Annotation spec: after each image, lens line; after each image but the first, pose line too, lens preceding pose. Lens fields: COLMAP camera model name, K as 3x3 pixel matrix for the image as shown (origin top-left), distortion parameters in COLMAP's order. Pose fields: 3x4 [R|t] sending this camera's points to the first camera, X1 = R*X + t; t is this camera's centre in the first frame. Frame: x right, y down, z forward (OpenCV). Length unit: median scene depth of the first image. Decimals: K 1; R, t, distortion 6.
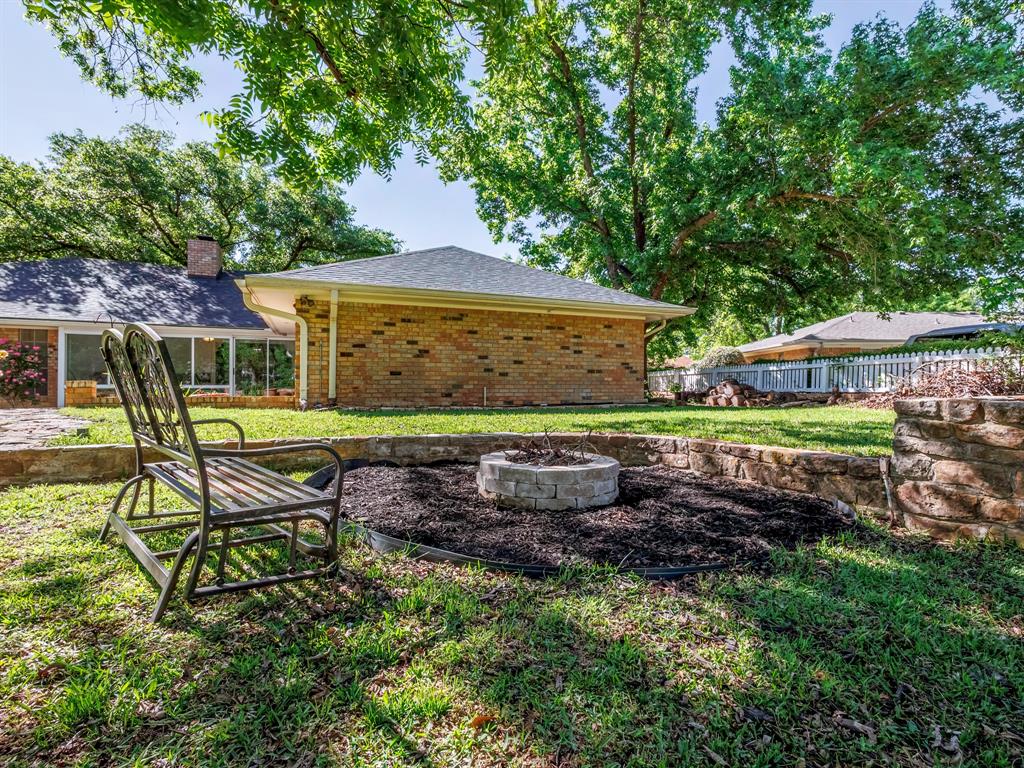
lens RADIAL K [[469.1, 0, 512.0], [0, 469.1, 384.0], [0, 0, 1]] dist [-0.025069, -0.000494]
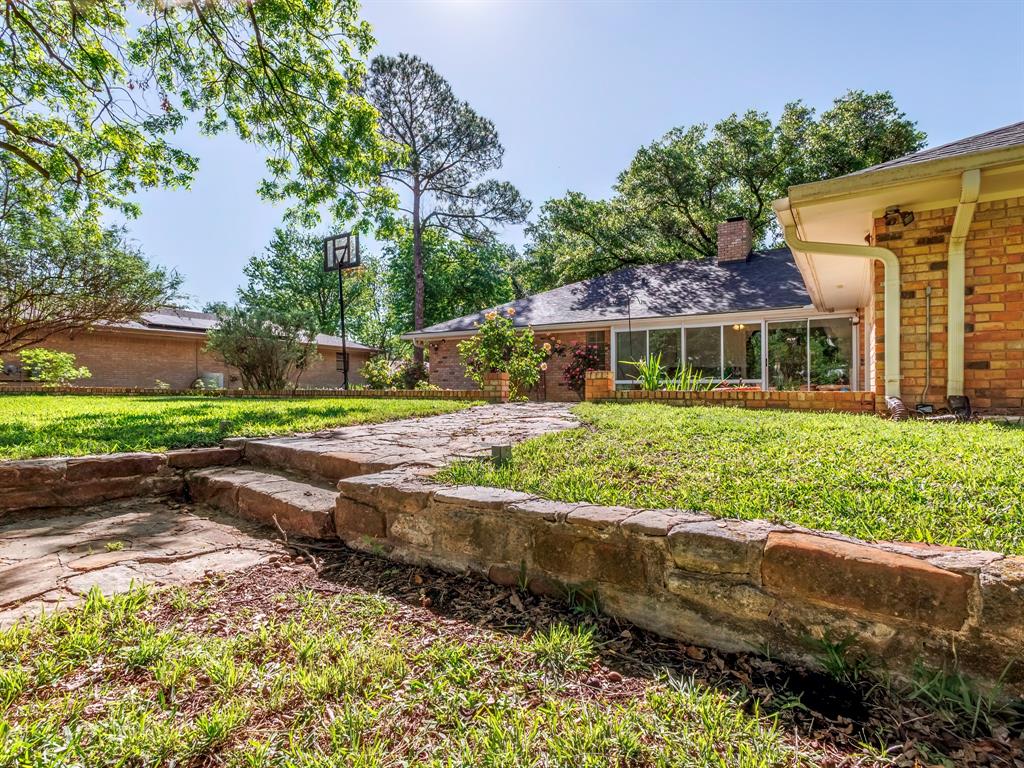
lens RADIAL K [[529.1, 0, 528.0], [0, 529.1, 383.8], [0, 0, 1]] dist [-0.030575, 0.028979]
pose [[0.570032, -0.001100, -0.821622, -0.056273], [0.008426, 0.999954, 0.004506, 0.003208], [0.821580, -0.009492, 0.570015, 0.090147]]
